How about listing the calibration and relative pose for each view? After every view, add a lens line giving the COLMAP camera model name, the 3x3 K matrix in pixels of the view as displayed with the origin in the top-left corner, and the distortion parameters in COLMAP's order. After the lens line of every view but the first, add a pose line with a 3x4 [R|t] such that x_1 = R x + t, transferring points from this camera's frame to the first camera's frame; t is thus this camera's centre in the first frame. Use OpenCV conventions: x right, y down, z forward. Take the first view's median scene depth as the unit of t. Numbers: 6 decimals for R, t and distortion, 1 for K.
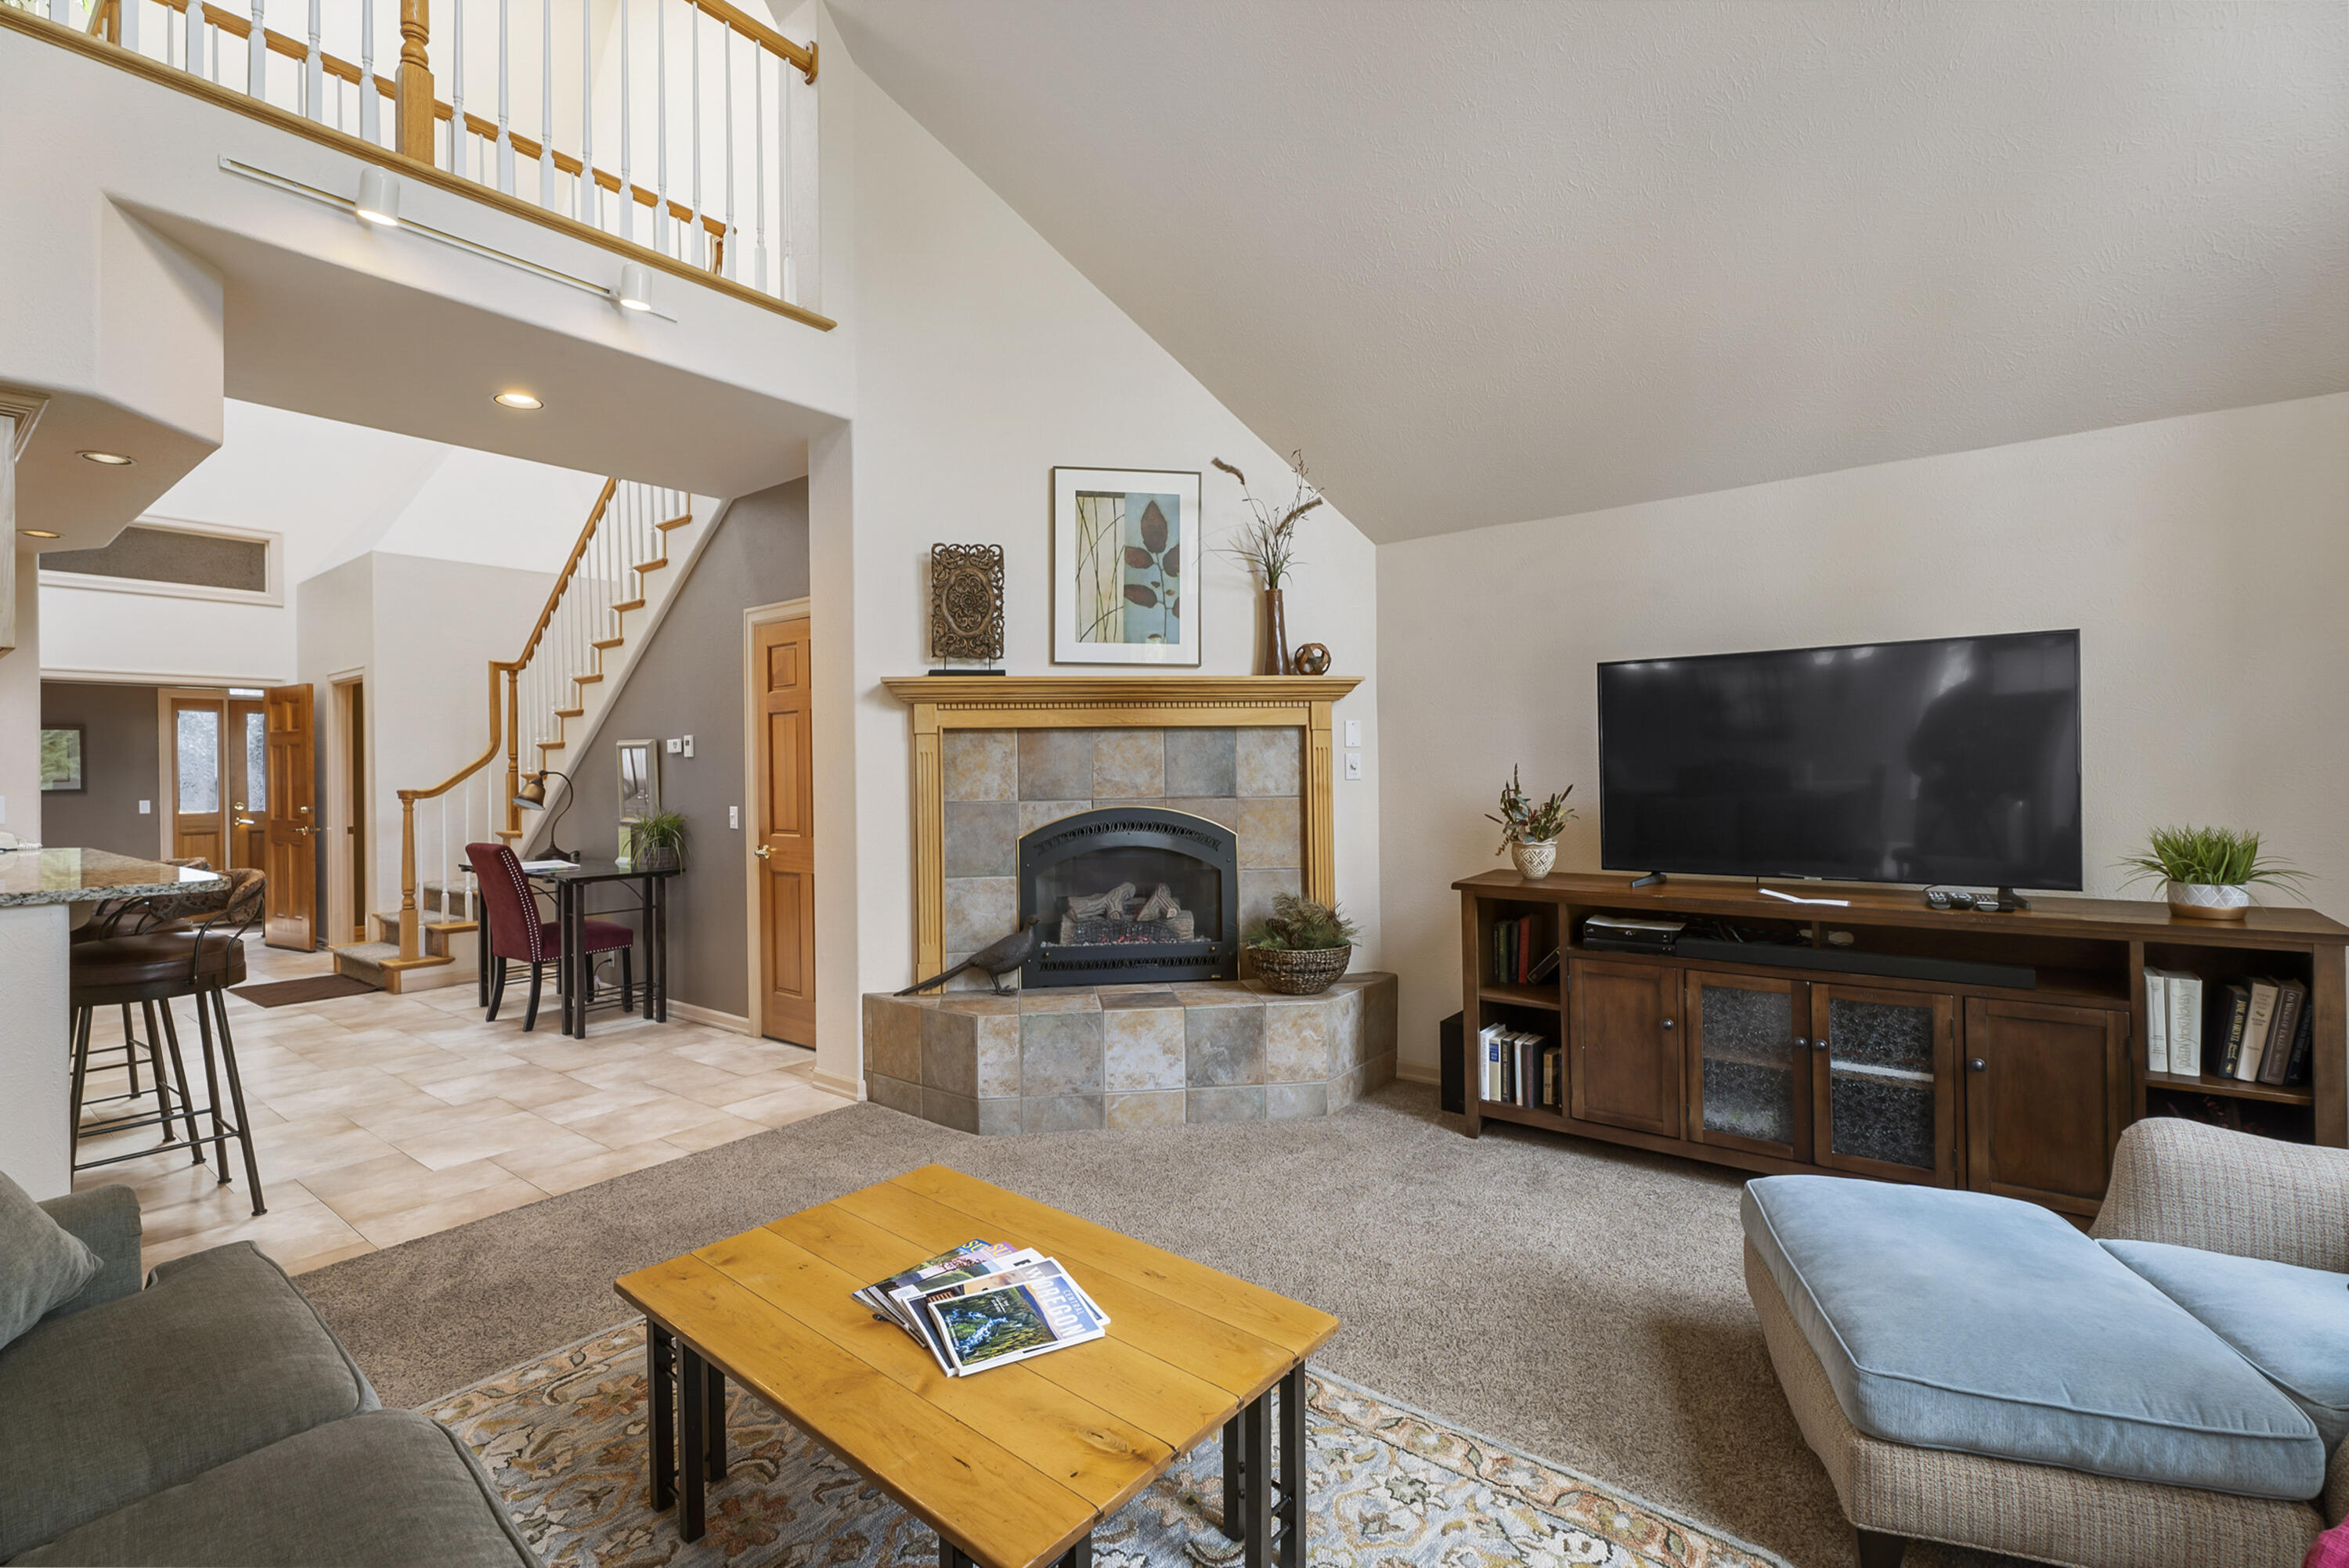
lens RADIAL K [[1046.6, 0, 1169.7], [0, 1046.6, 767.6], [0, 0, 1]] dist [-0.000562, 0.000444]
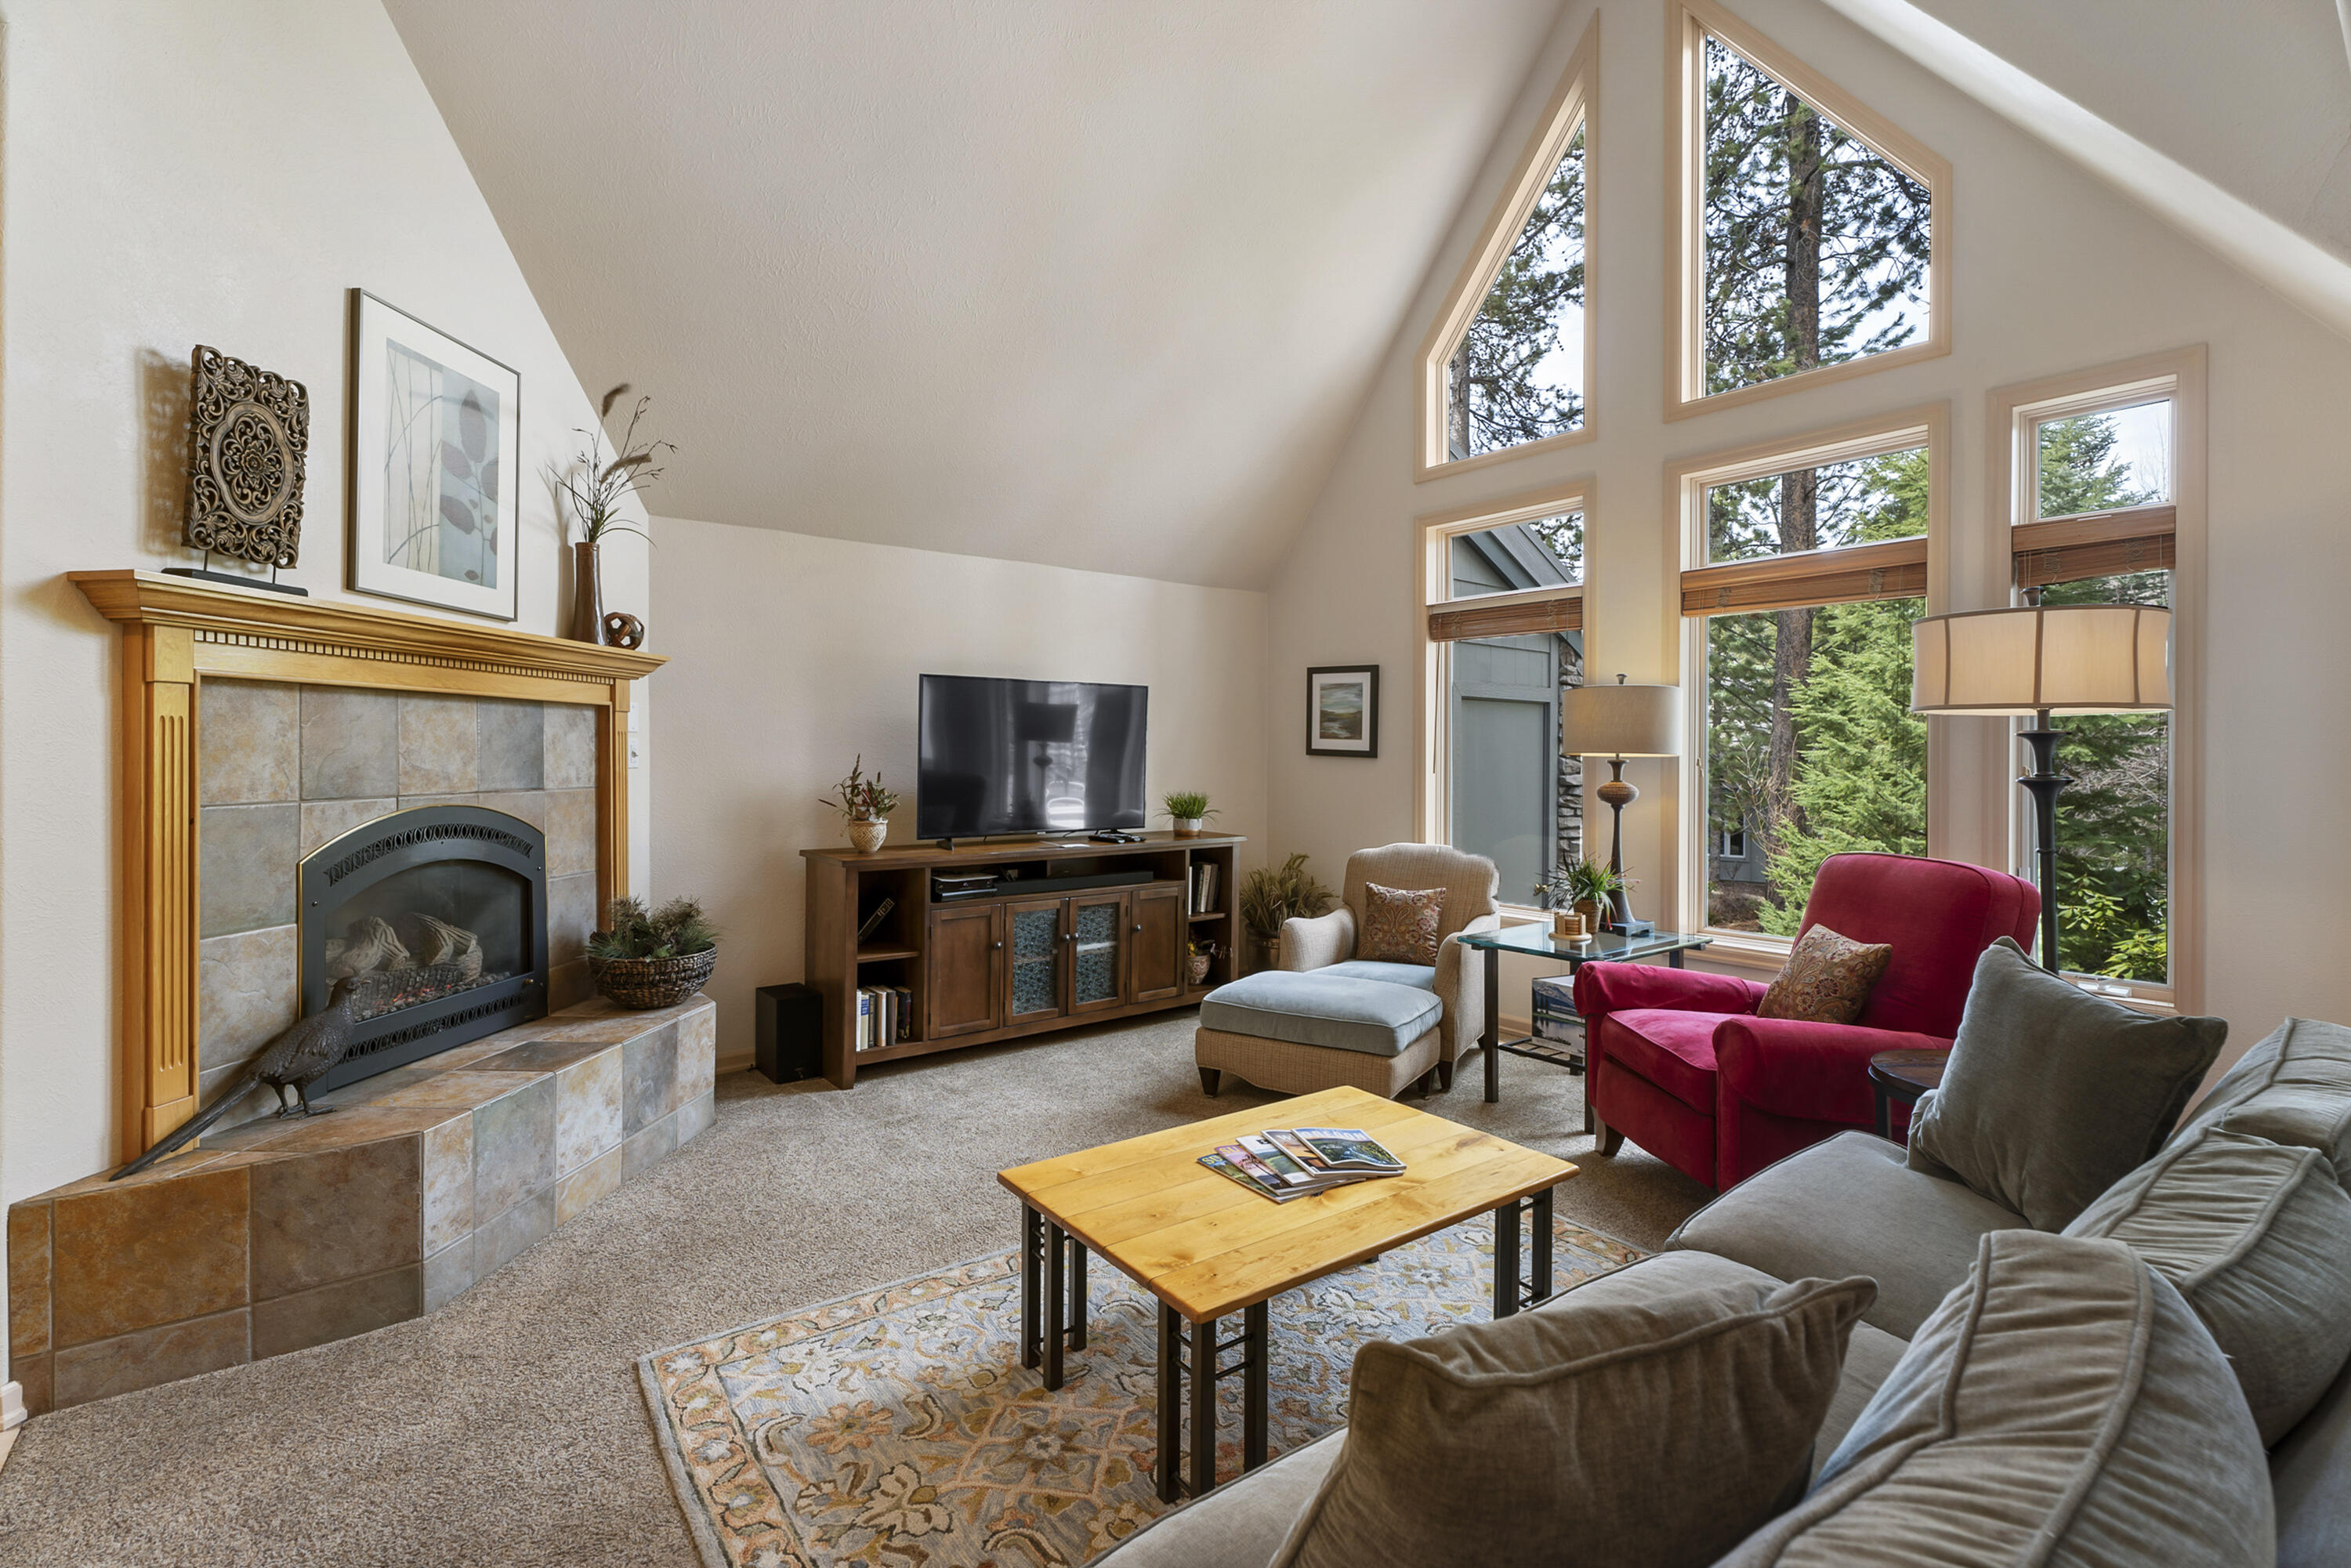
lens RADIAL K [[1047.6, 0, 1158.3], [0, 1047.6, 753.2], [0, 0, 1]] dist [-0.000562, 0.000444]
pose [[0.247505, 0.014649, 0.968776, -0.624749], [-0.008399, 0.999881, -0.012974, 0.007307], [-0.968850, -0.004926, 0.247599, 0.356037]]
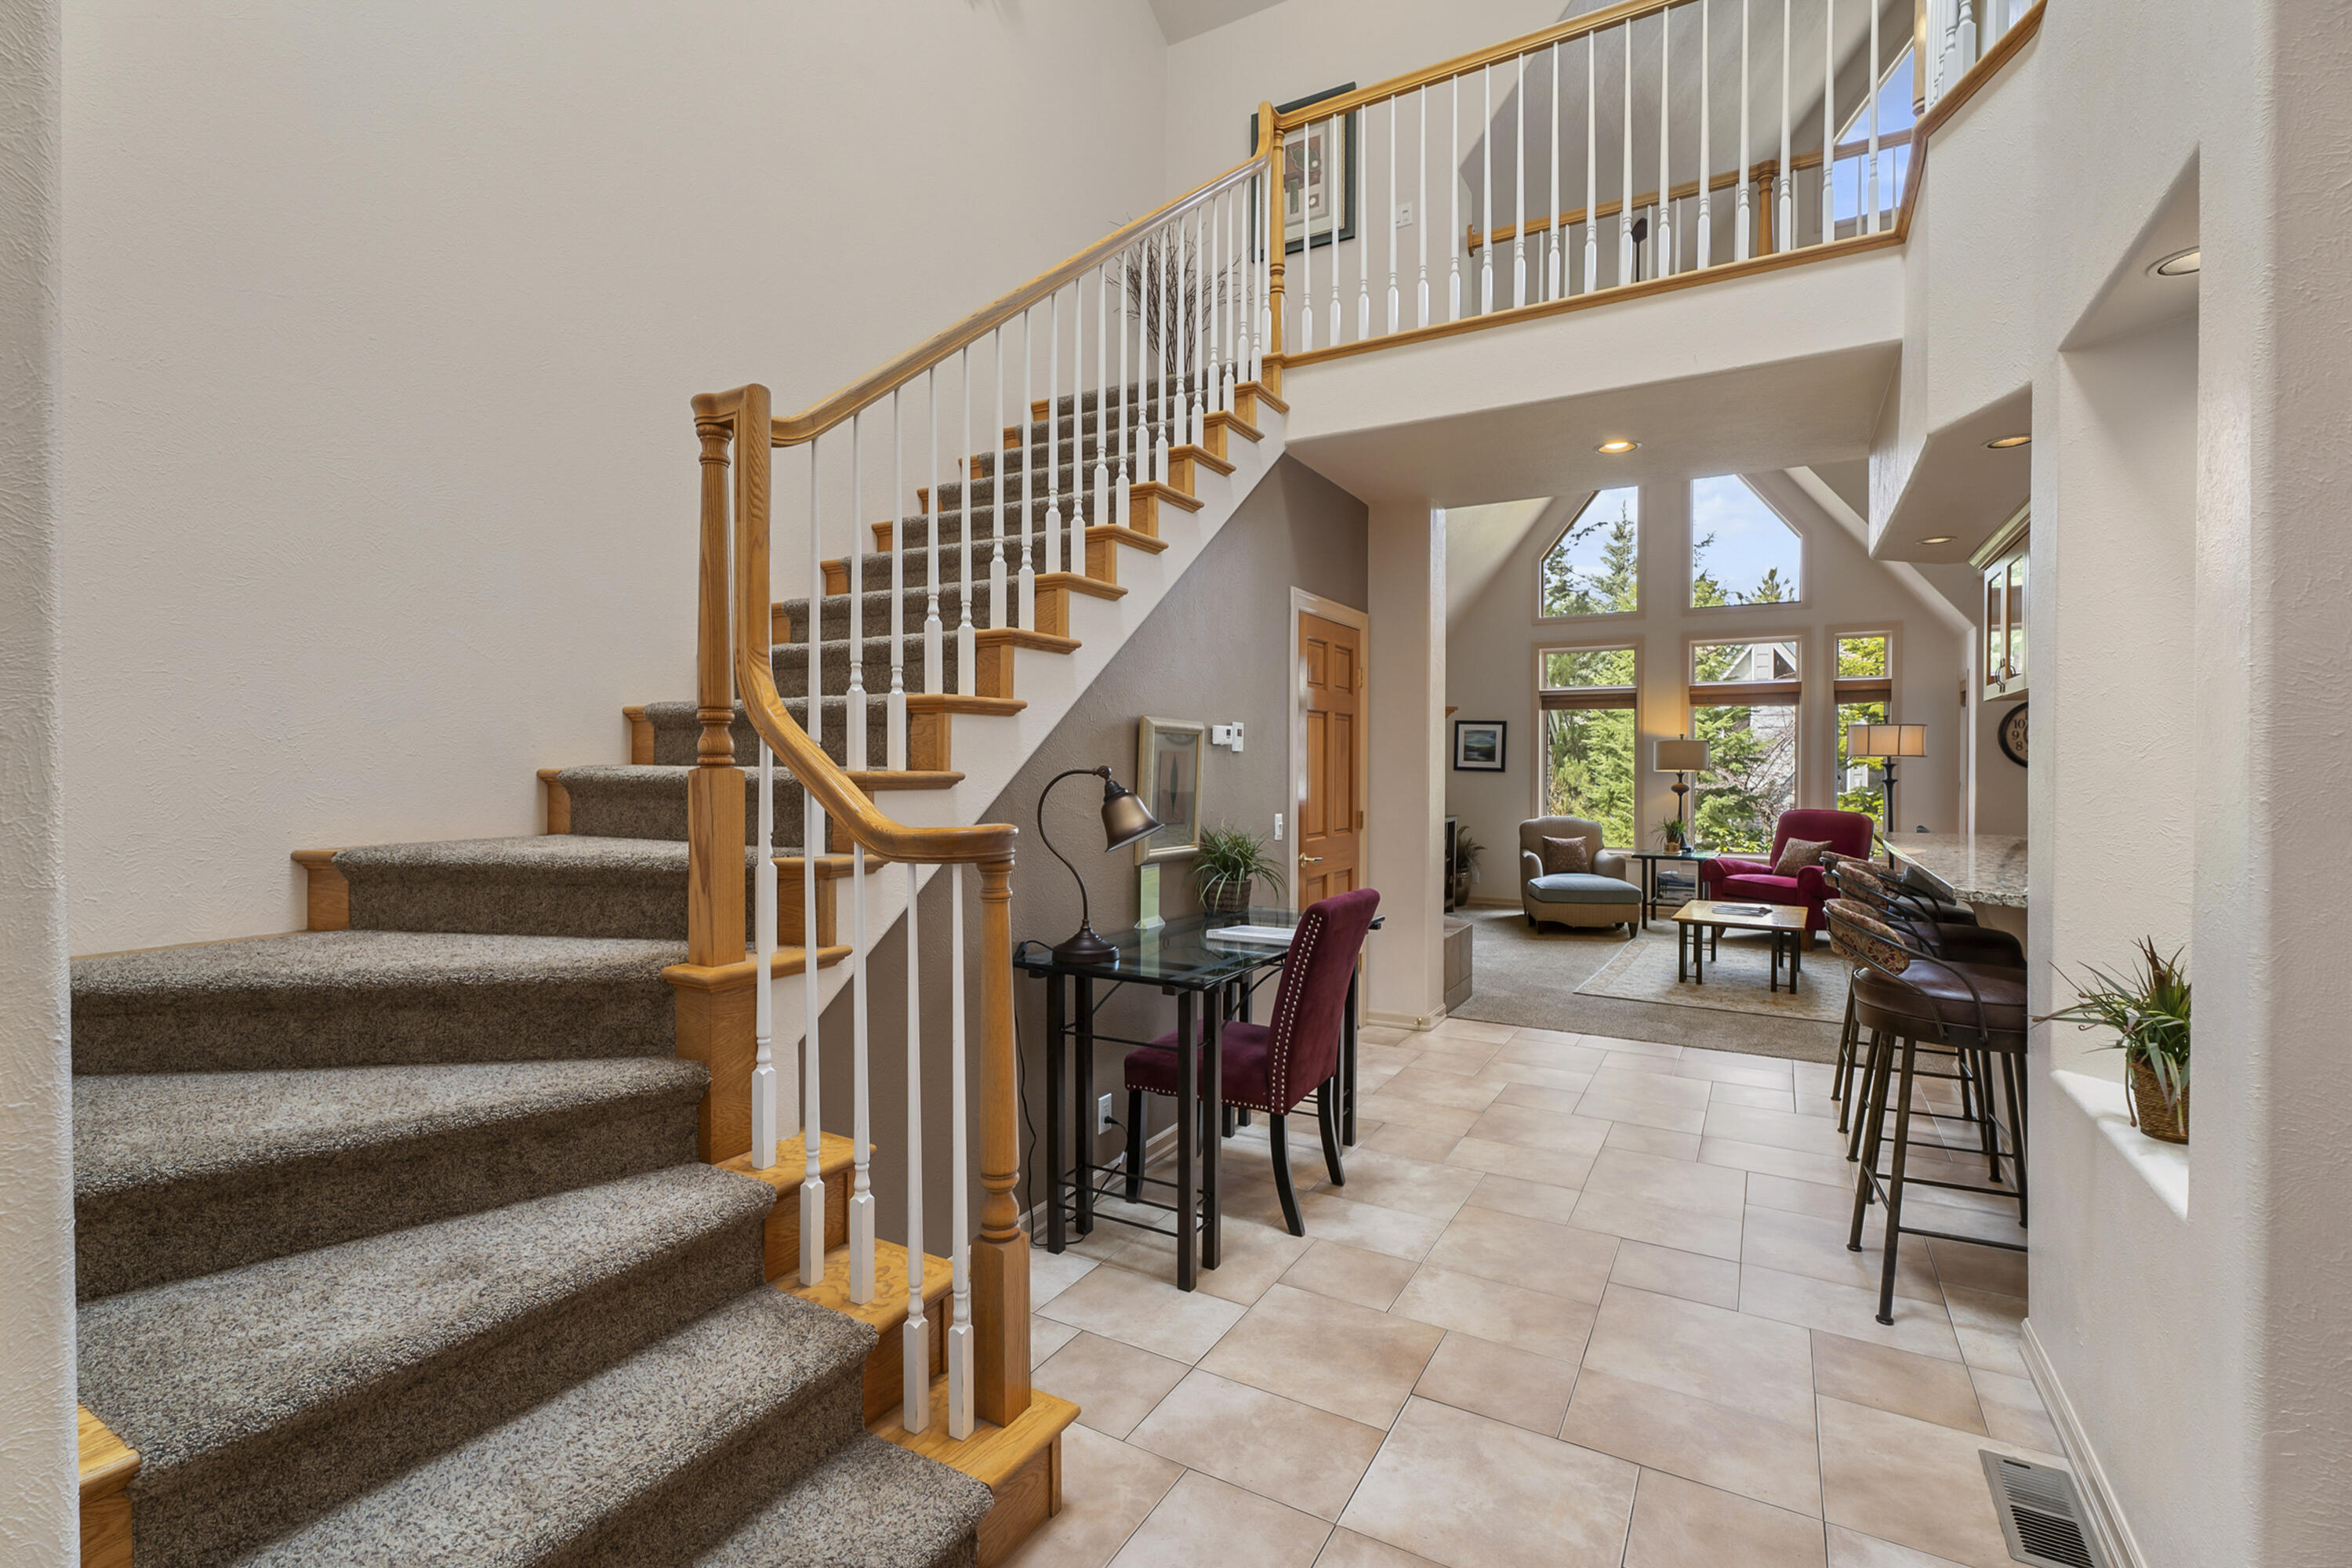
lens RADIAL K [[1048.1, 0, 1172.9], [0, 1048.1, 779.5], [0, 0, 1]] dist [-0.000562, 0.000444]
pose [[-0.144893, -0.000012, 0.989447, -1.517187], [-0.000929, 1.000000, -0.000124, 0.011876], [-0.989447, -0.000937, -0.144893, 1.483138]]
